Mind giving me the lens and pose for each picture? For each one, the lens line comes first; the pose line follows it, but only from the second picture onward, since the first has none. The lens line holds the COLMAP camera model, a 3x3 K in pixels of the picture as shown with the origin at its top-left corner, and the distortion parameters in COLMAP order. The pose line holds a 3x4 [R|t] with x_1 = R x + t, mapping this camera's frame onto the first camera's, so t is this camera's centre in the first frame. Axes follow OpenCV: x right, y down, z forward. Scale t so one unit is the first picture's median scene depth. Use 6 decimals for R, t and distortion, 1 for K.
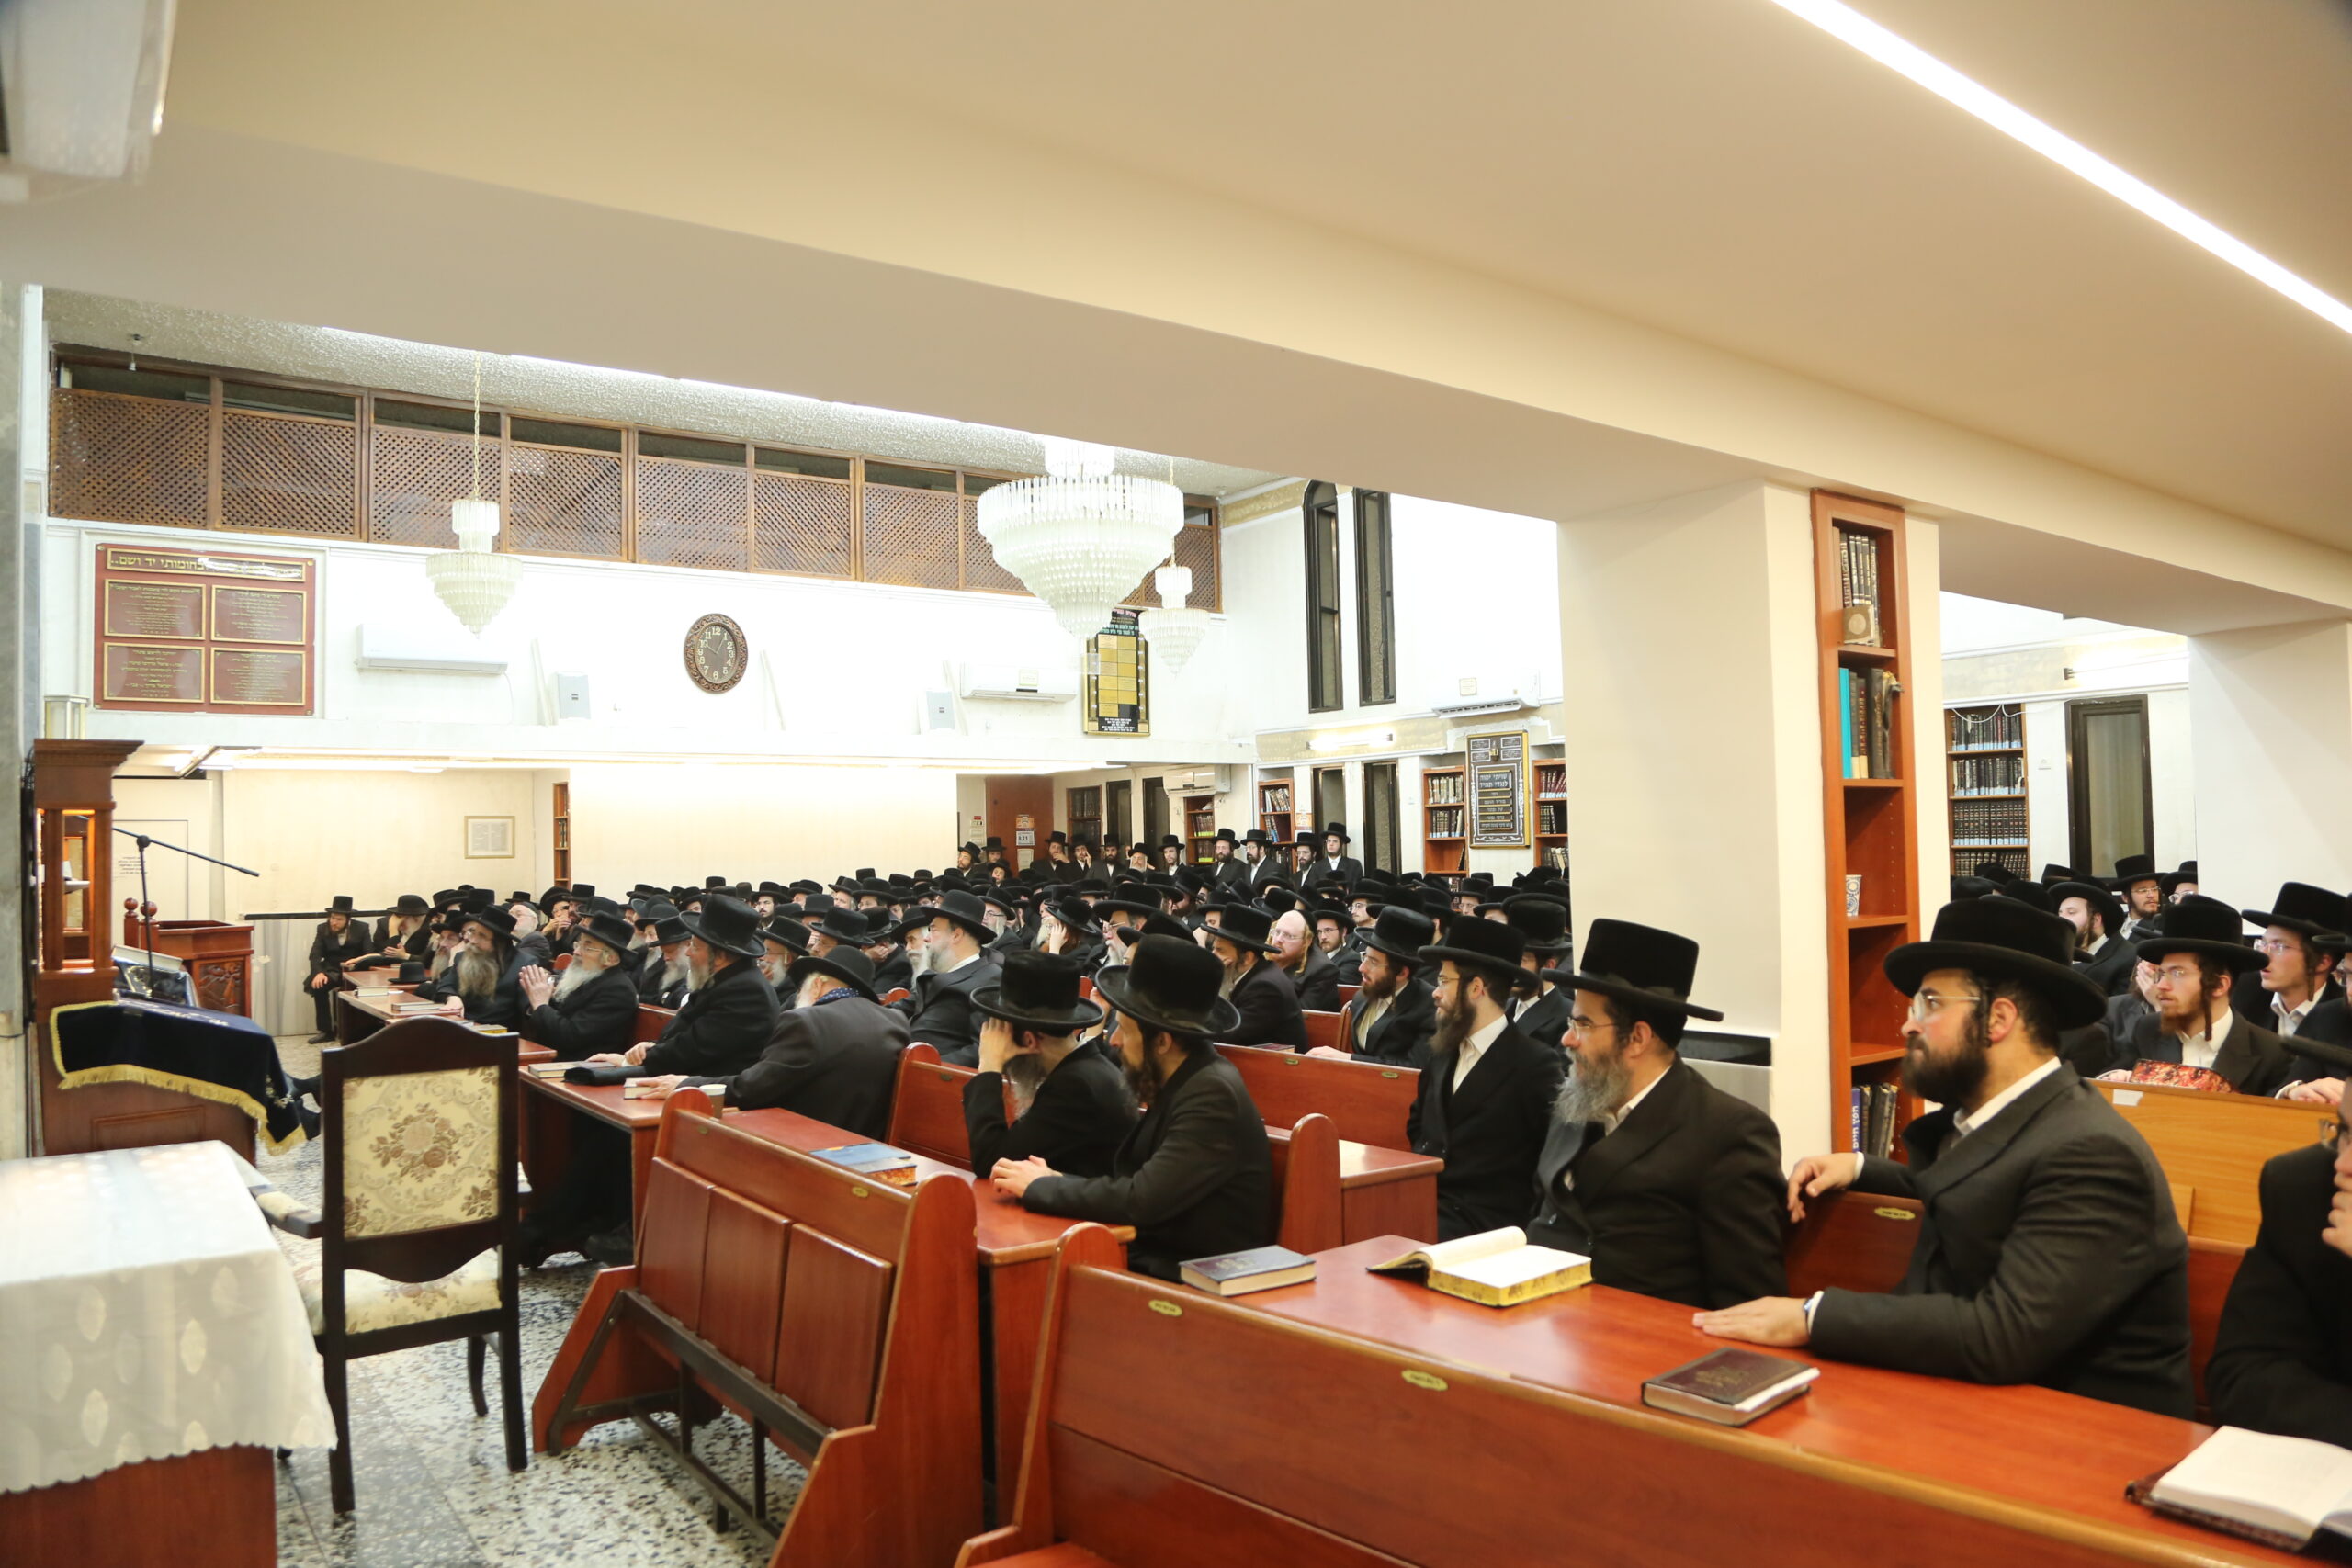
lens RADIAL K [[1566.1, 0, 1171.0], [0, 1566.1, 807.4], [0, 0, 1]] dist [-0.129496, 0.076814]
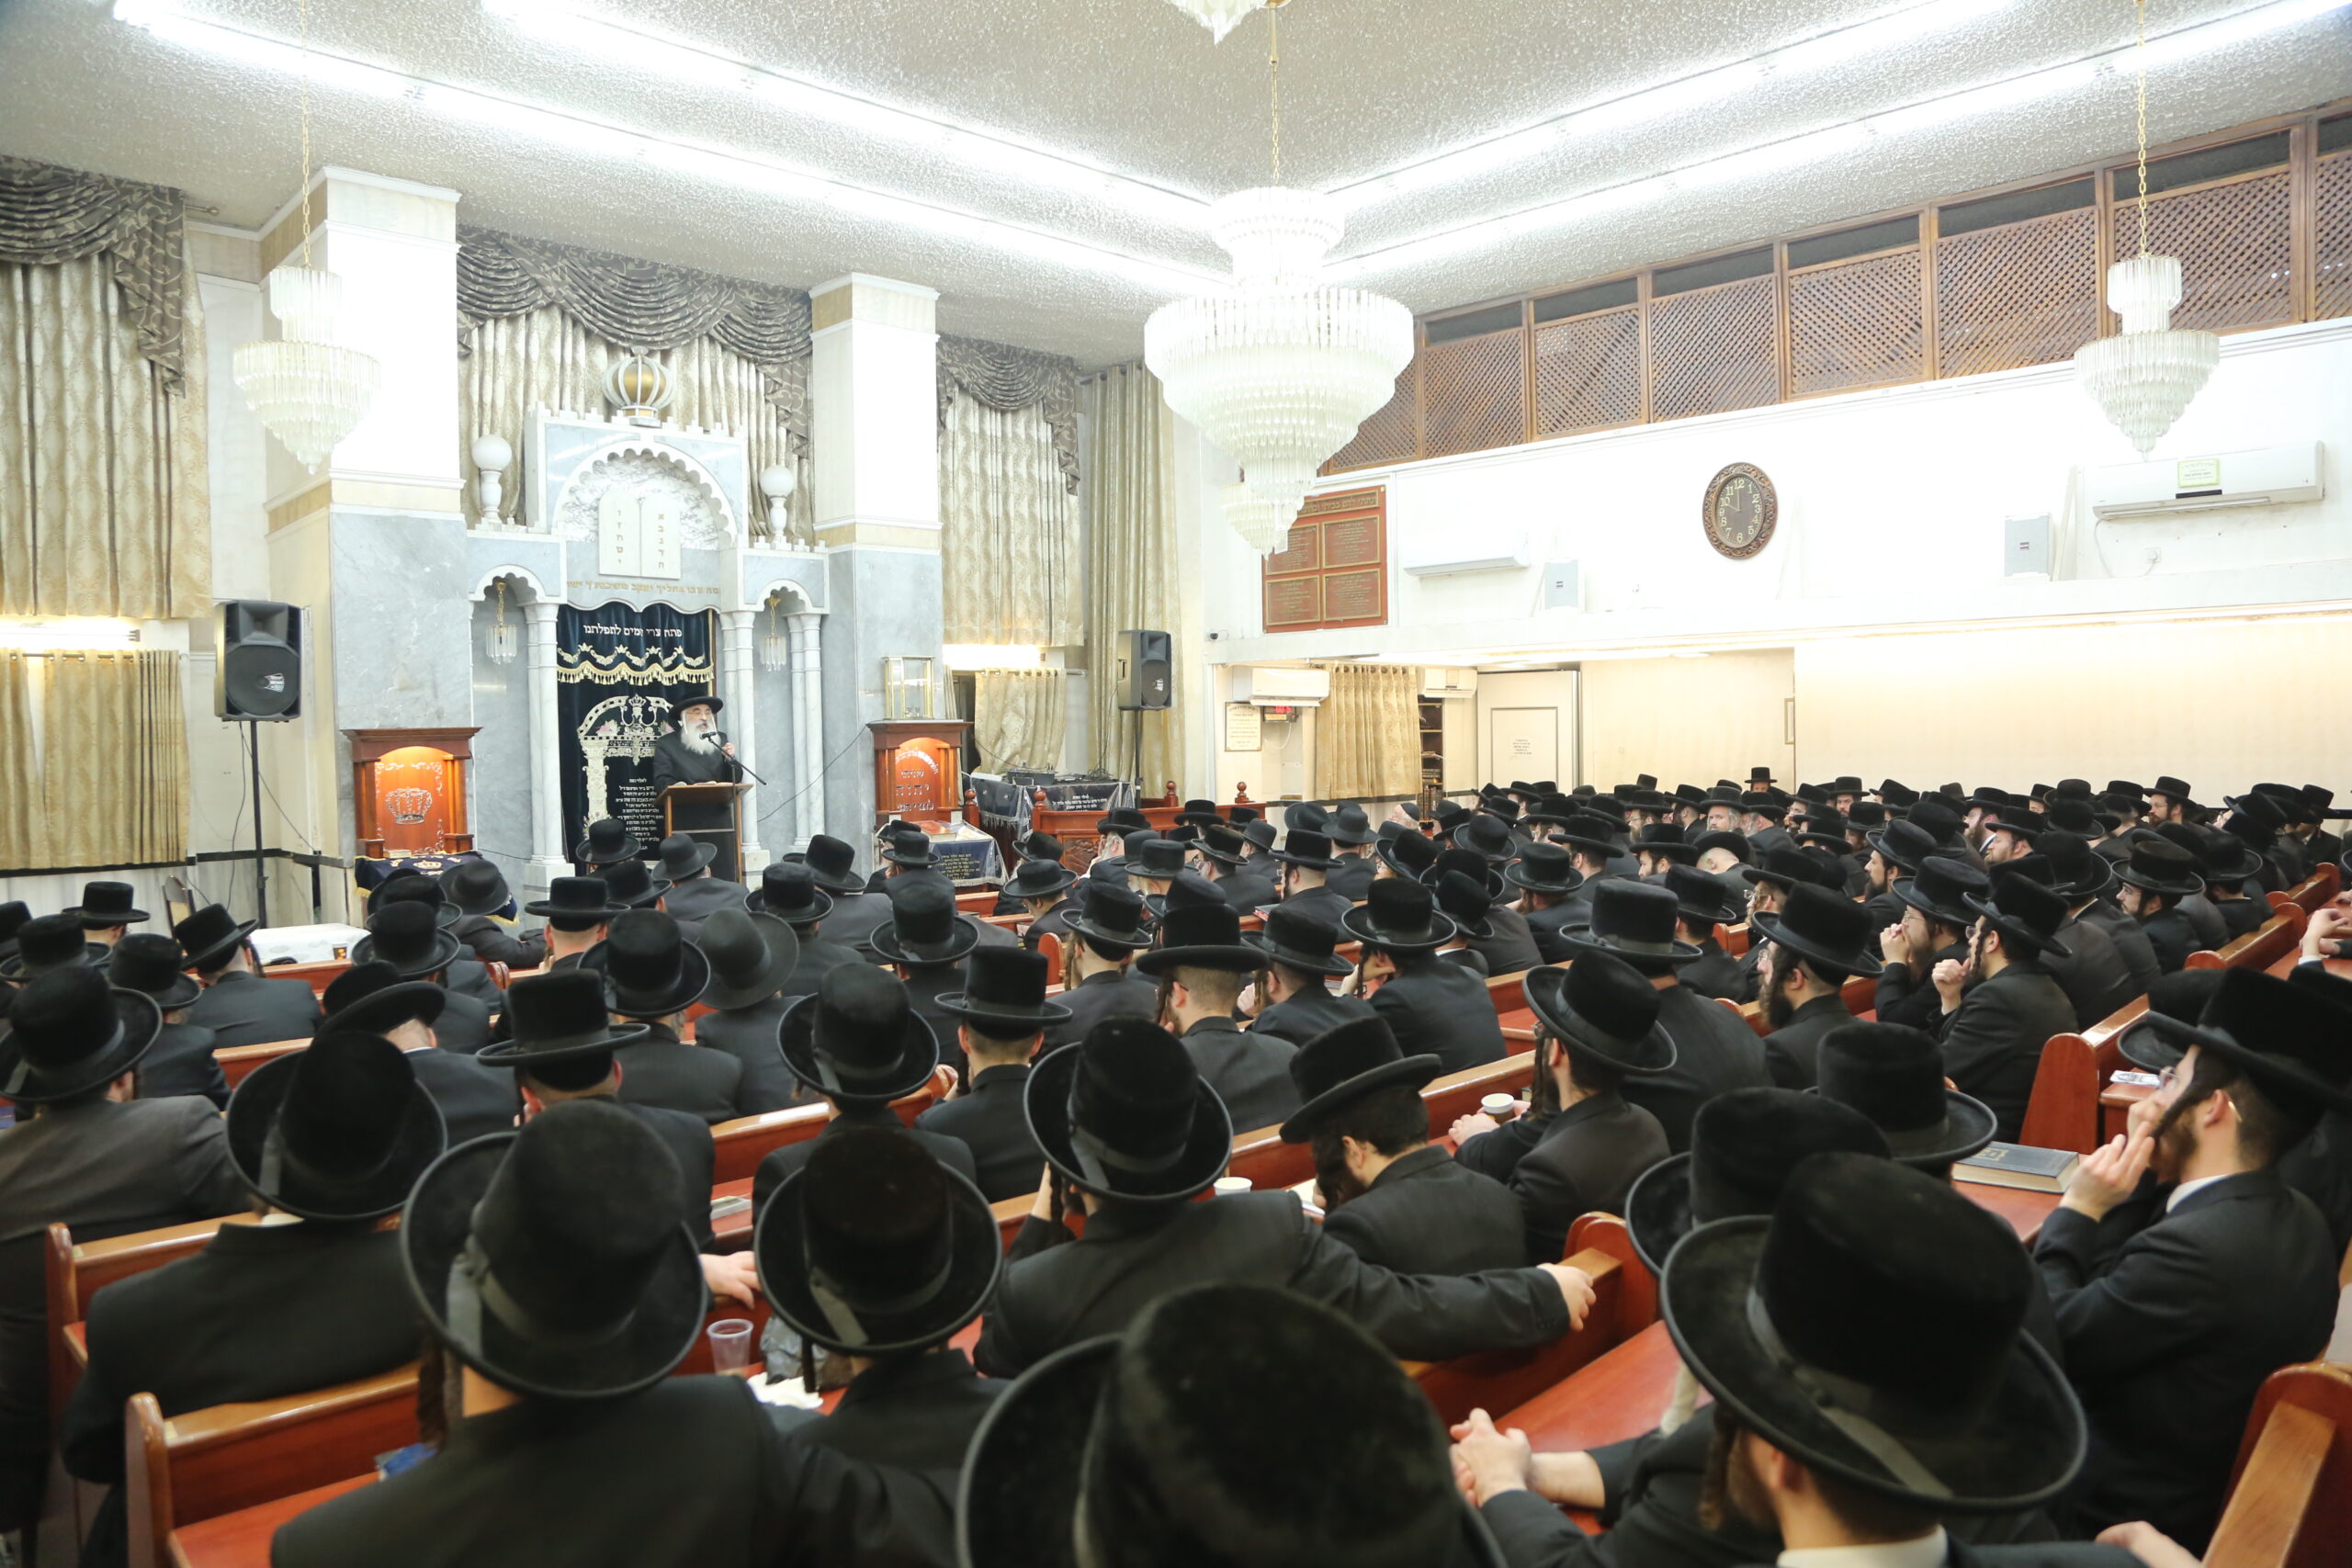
lens RADIAL K [[1571.8, 0, 1171.9], [0, 1571.8, 807.2], [0, 0, 1]] dist [-0.128855, 0.077761]
pose [[0.158566, 0.069870, -0.984873, 0.491073], [0.050551, 0.995610, 0.078770, -0.021966], [0.986053, -0.062276, 0.154338, 0.567114]]
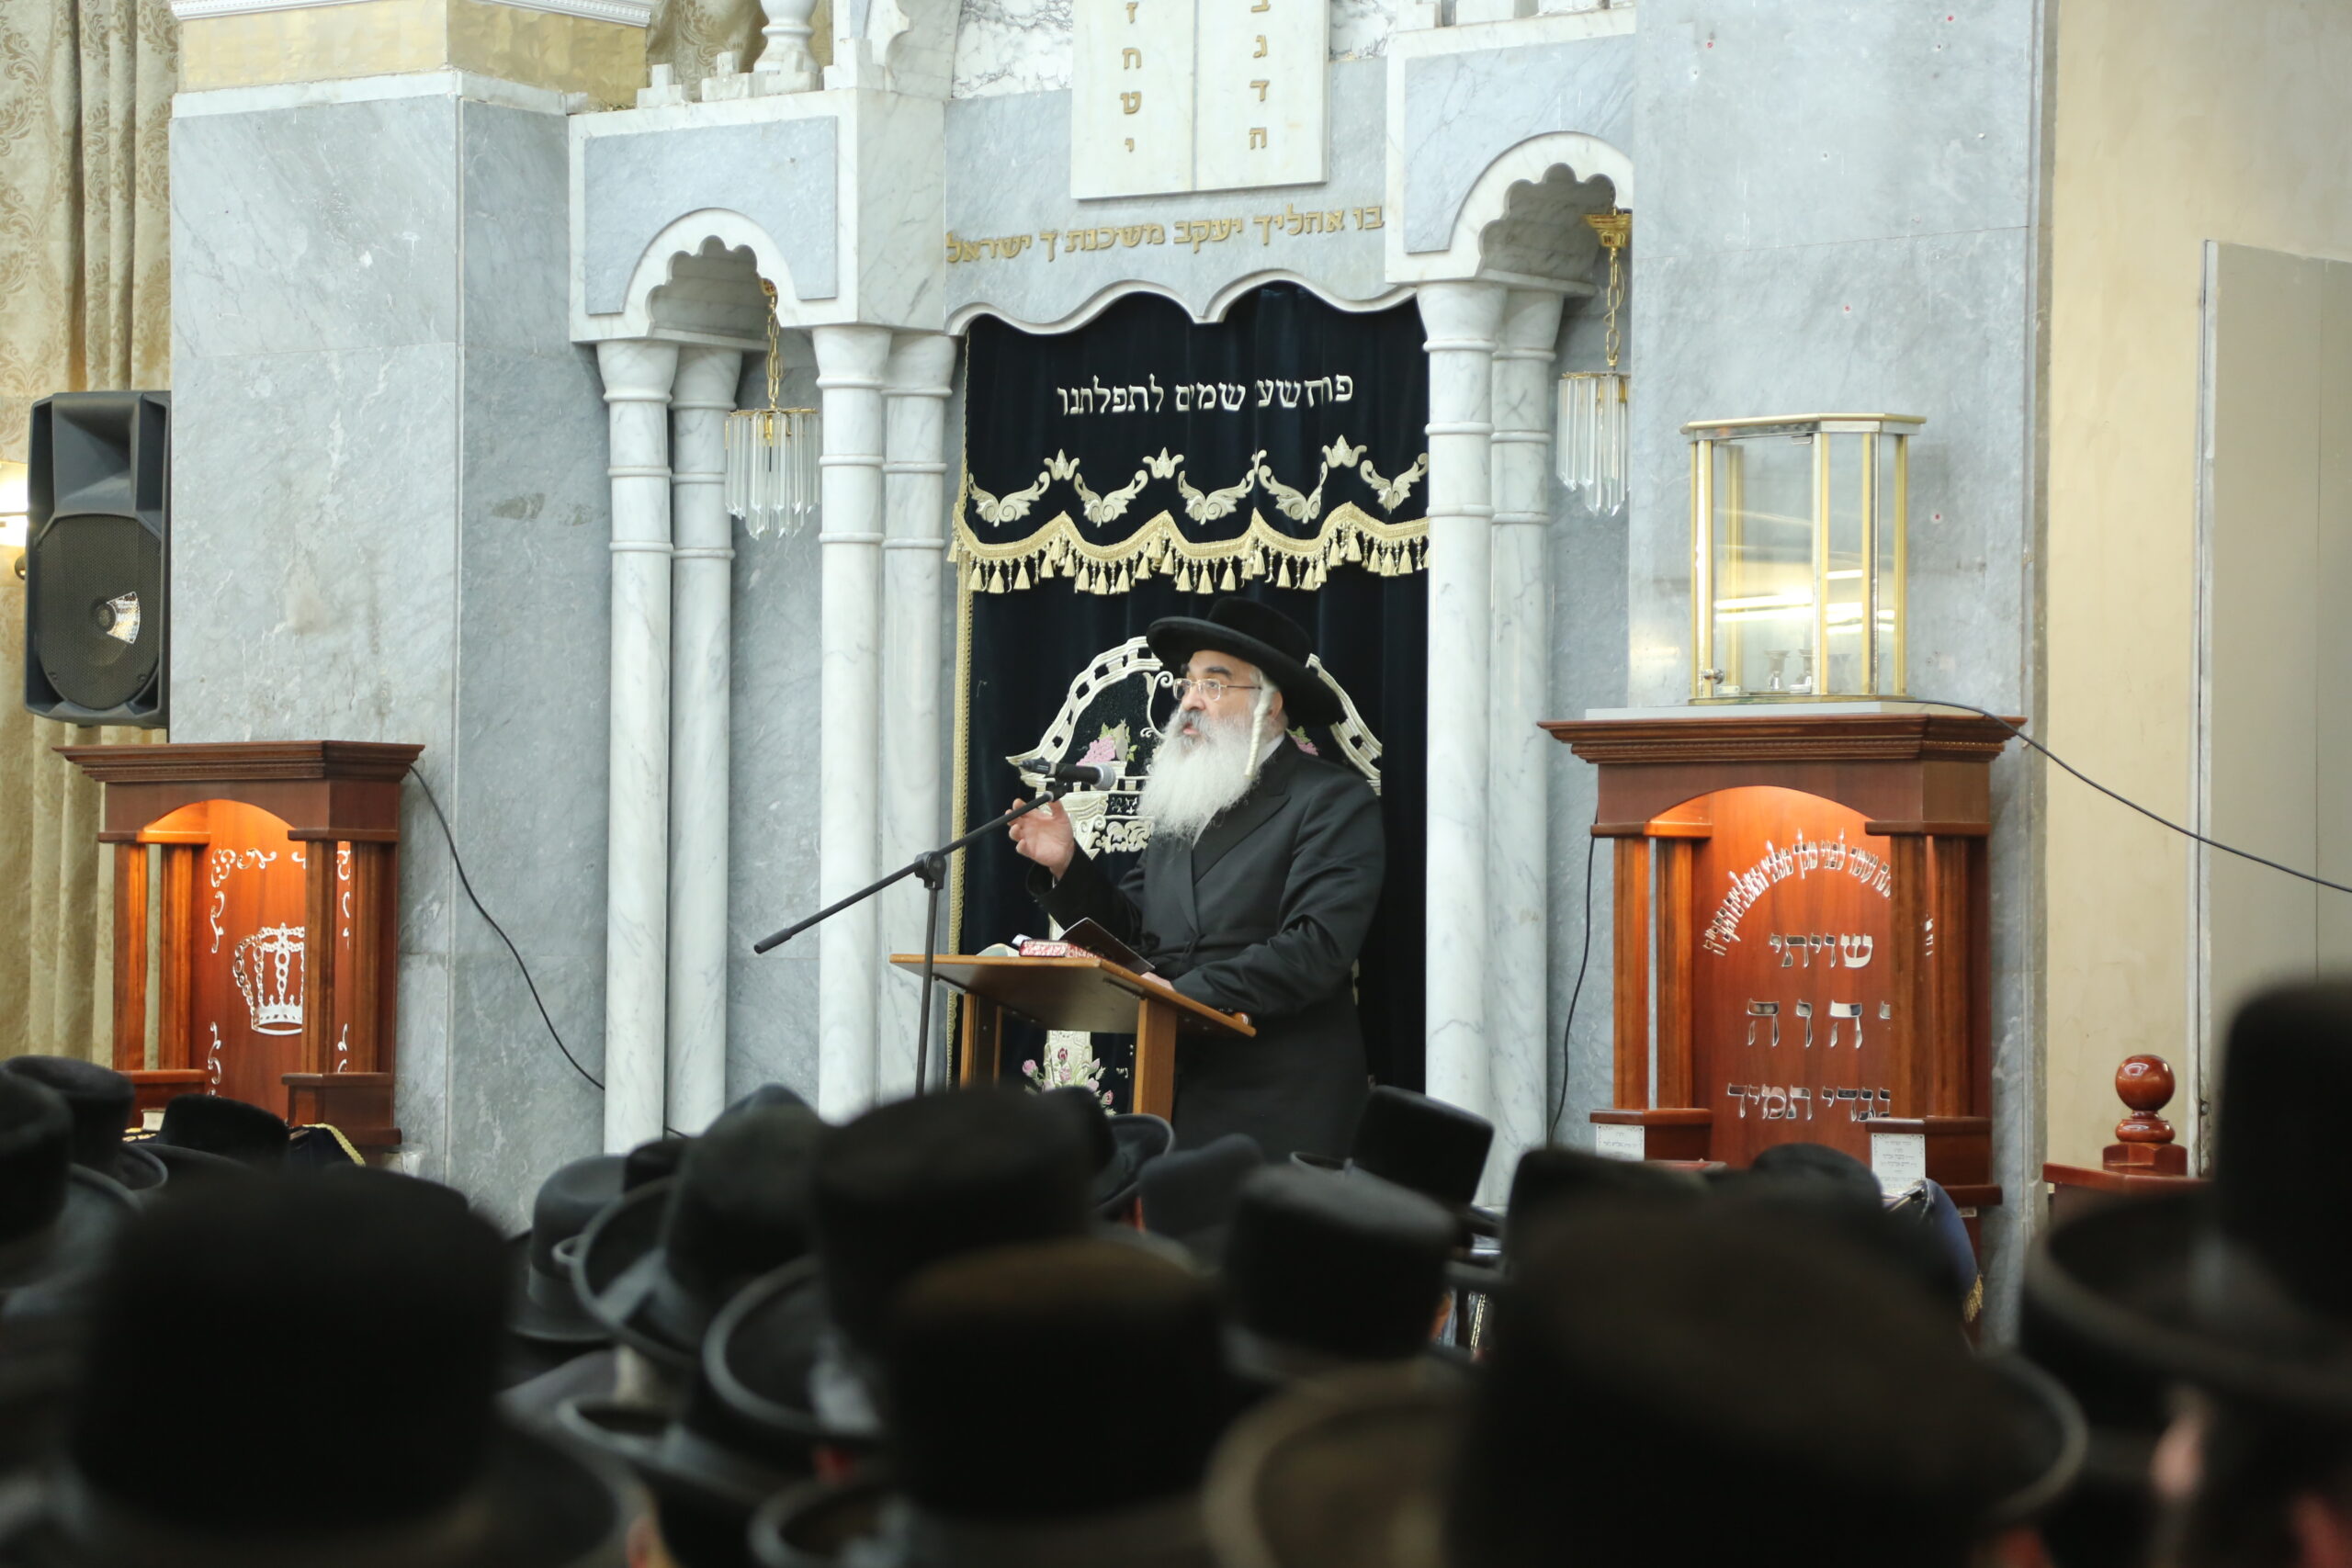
lens RADIAL K [[6586.6, 0, 1175.0], [0, 6586.6, 800.1], [0, 0, 1]] dist [0.700103, -0.149498]
pose [[-0.964441, 0.012231, -0.264015, -0.131596], [0.027132, 0.998233, -0.052869, 0.046376], [0.262902, -0.058153, -0.963068, 1.359396]]
